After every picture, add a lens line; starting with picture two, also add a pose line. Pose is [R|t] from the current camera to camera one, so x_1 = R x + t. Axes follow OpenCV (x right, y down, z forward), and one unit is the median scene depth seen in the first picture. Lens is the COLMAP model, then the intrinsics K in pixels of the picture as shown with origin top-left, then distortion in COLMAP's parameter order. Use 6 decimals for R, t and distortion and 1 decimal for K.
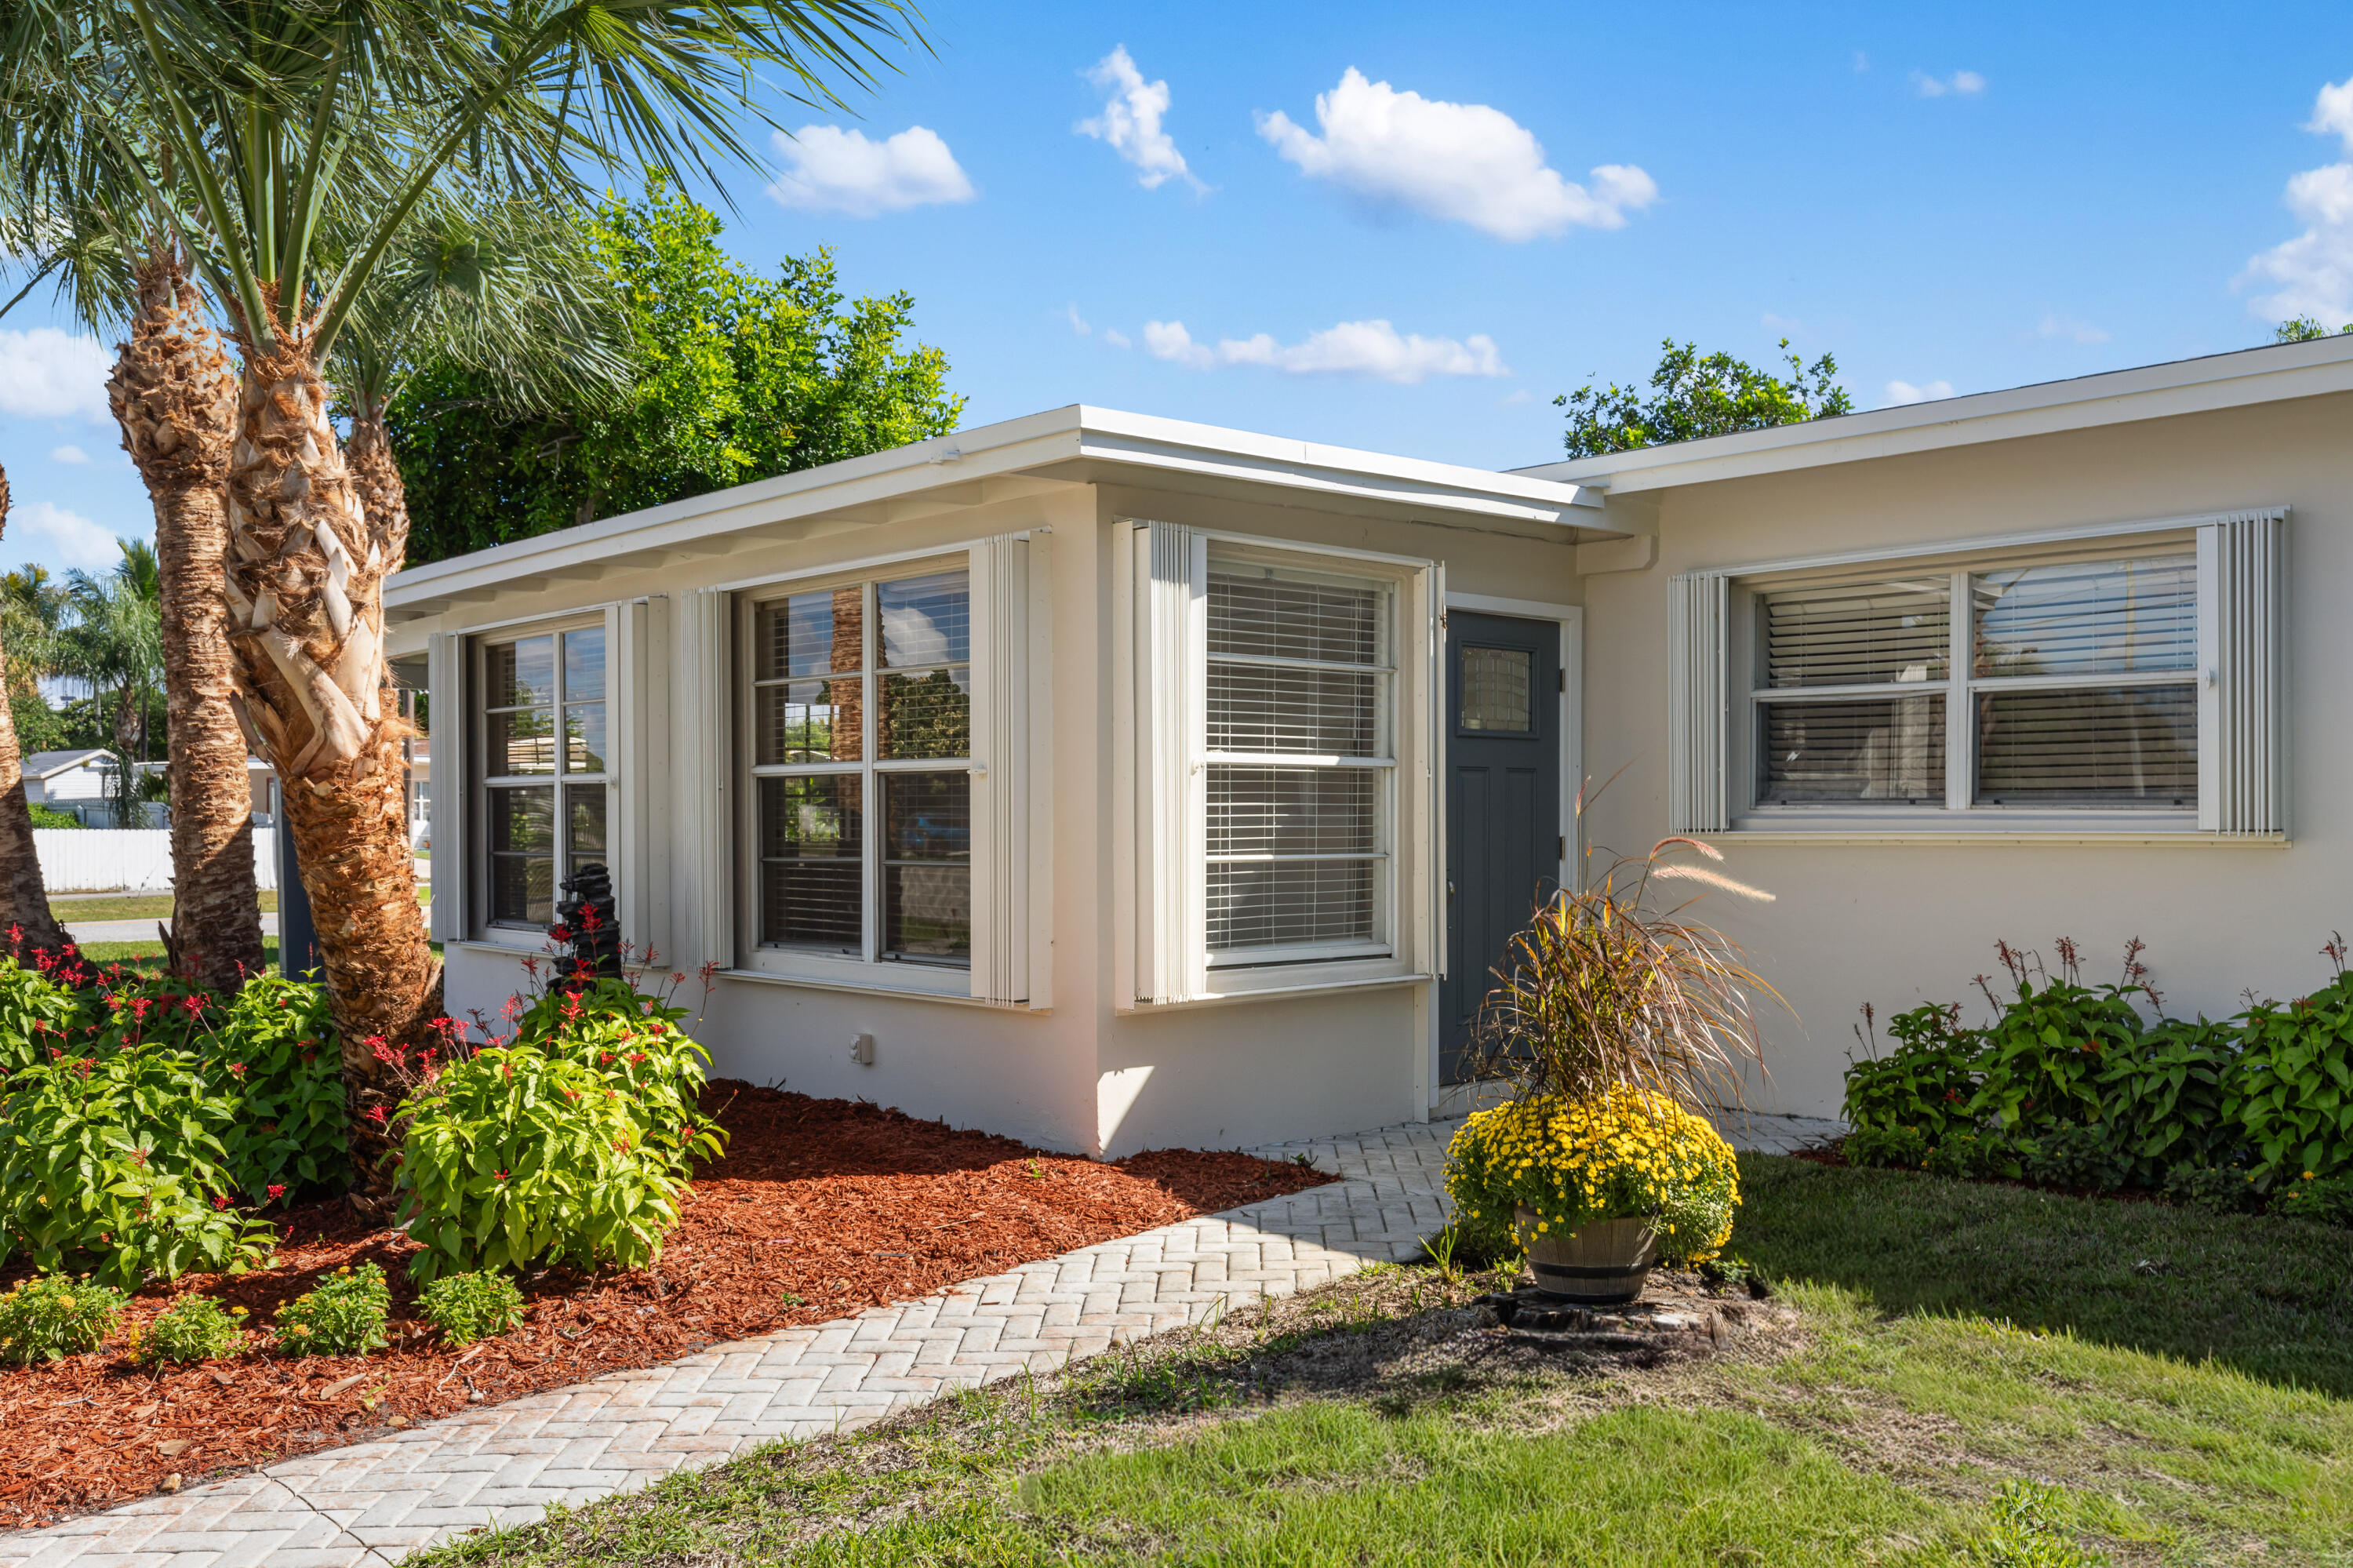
lens RADIAL K [[1964.6, 0, 1167.9], [0, 1964.6, 789.8], [0, 0, 1]] dist [0.011416, -0.004942]
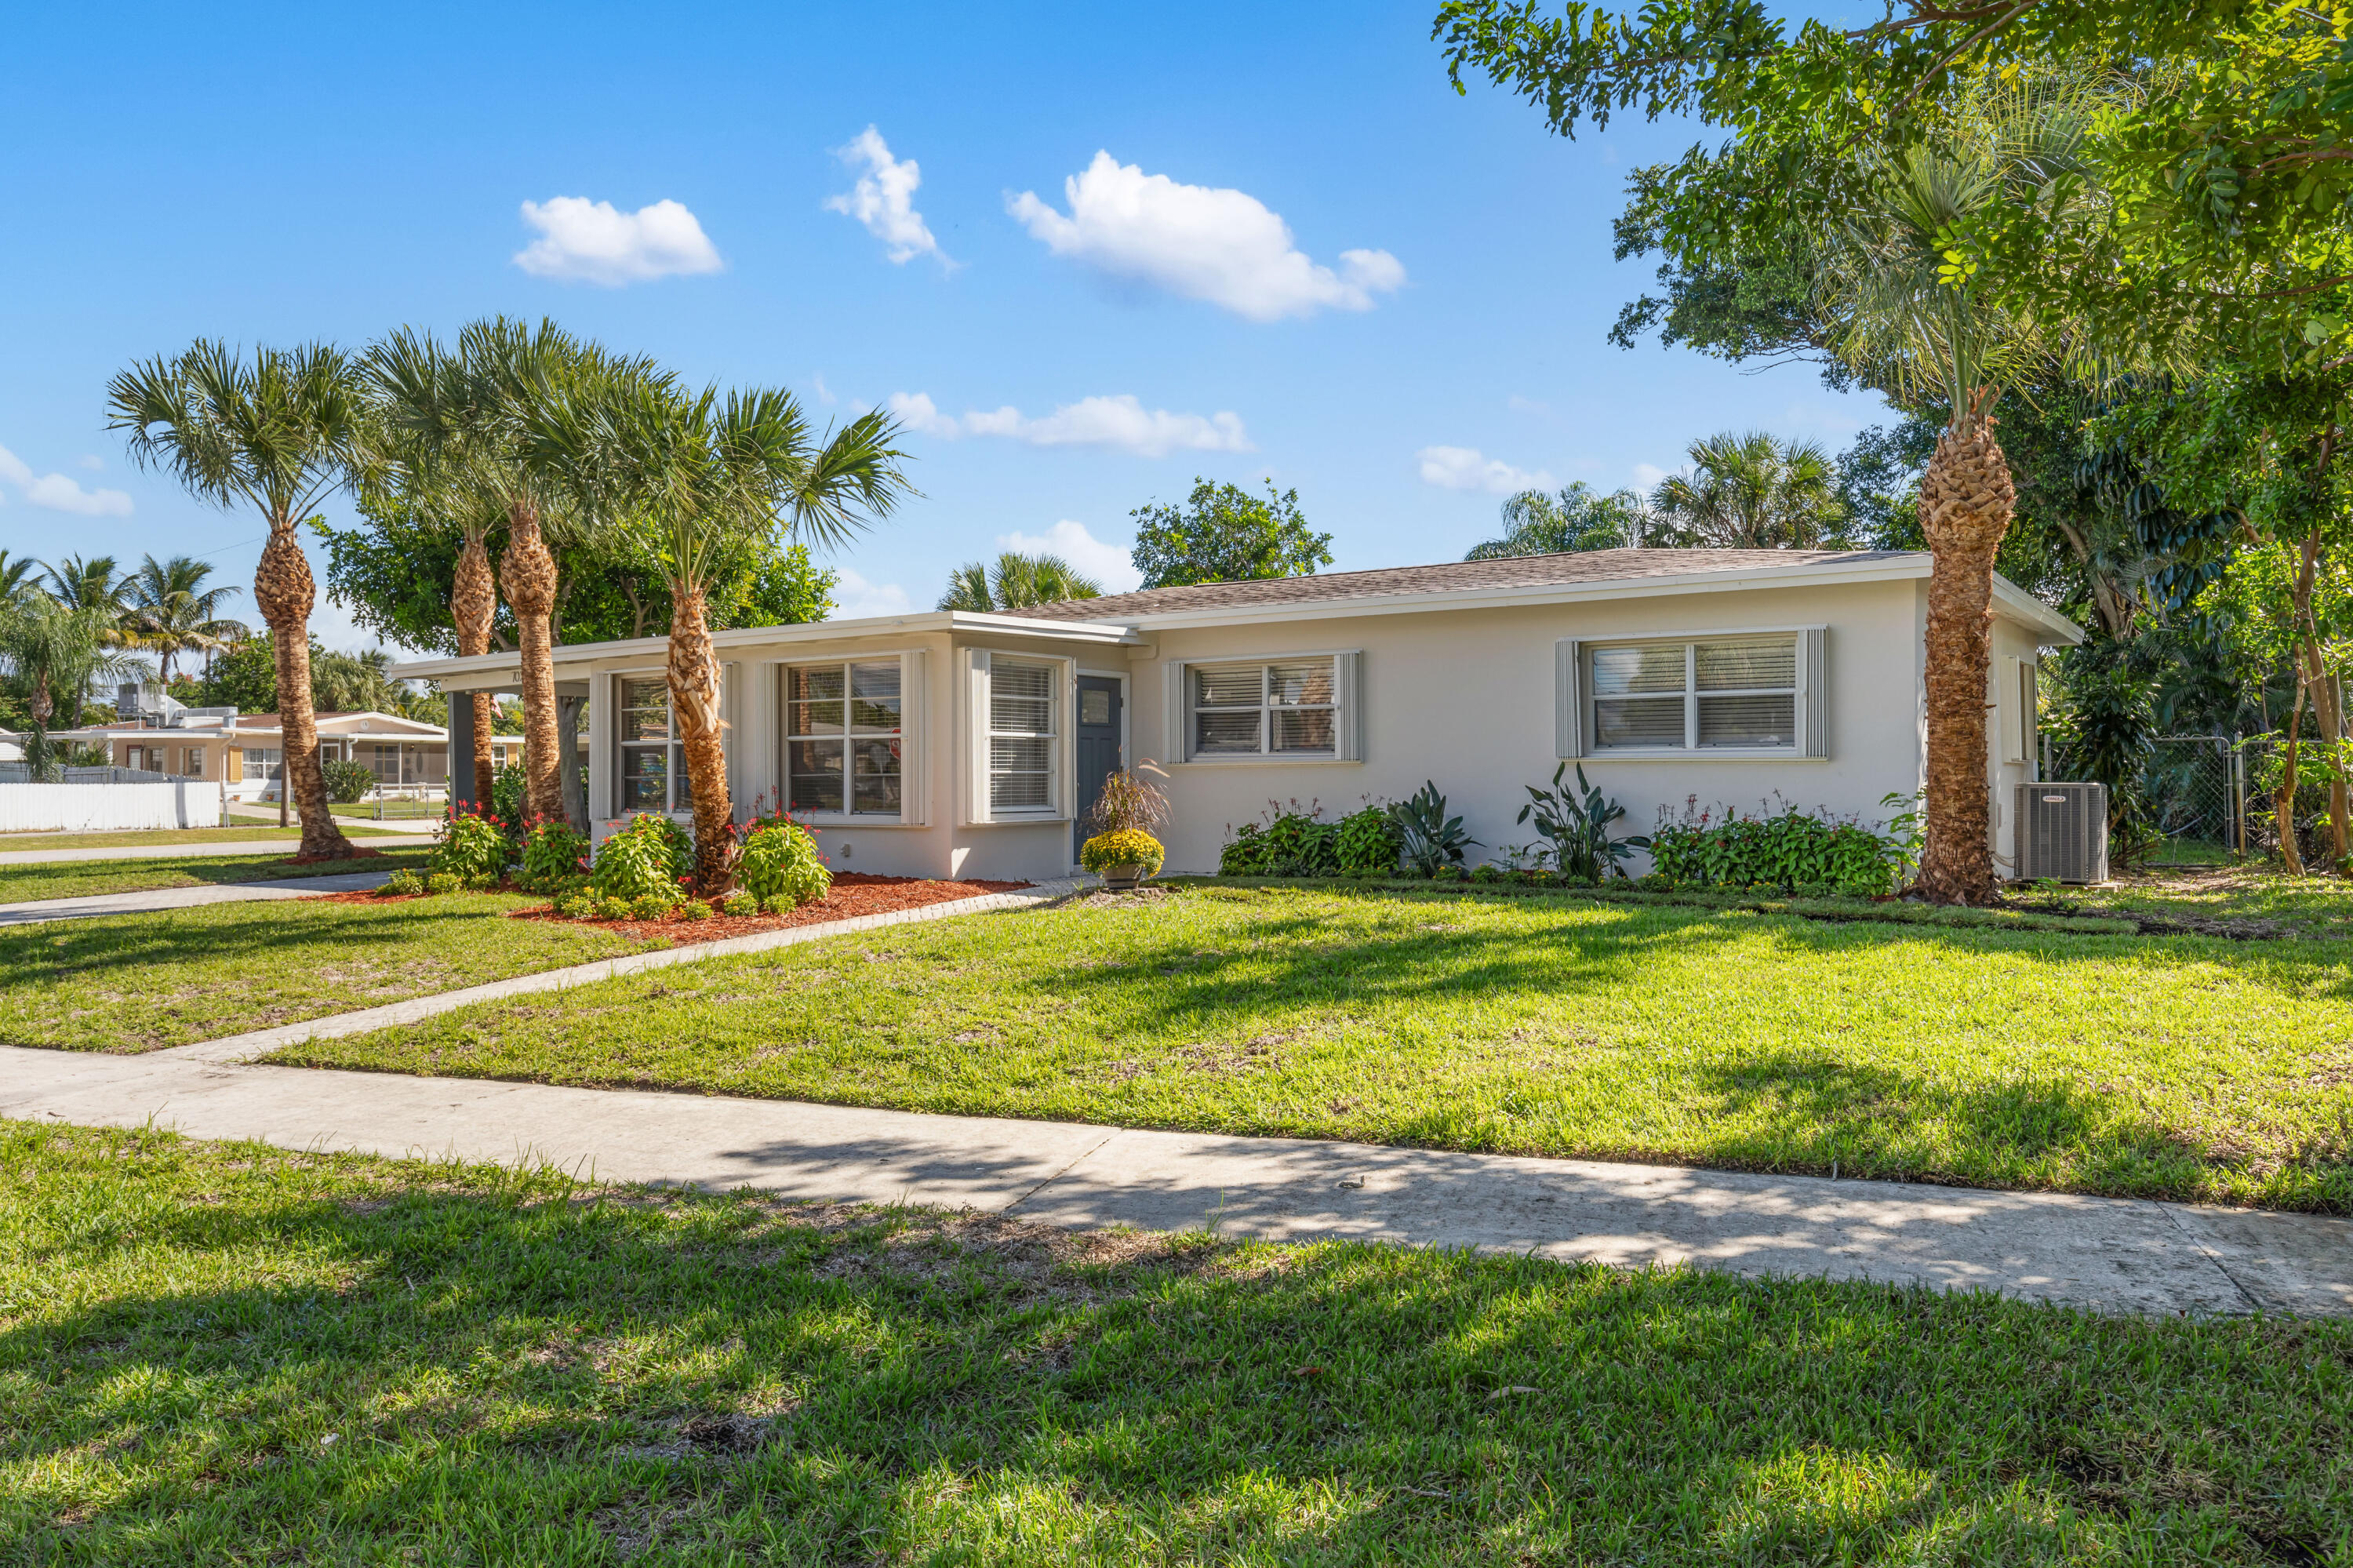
lens RADIAL K [[1642.4, 0, 1173.7], [0, 1642.4, 778.5], [0, 0, 1]] dist [0.002608, 0.000156]
pose [[0.977193, -0.002323, 0.212341, -0.204188], [-0.000320, 0.999923, 0.012409, 0.016302], [-0.212353, -0.012193, 0.977117, -1.206462]]
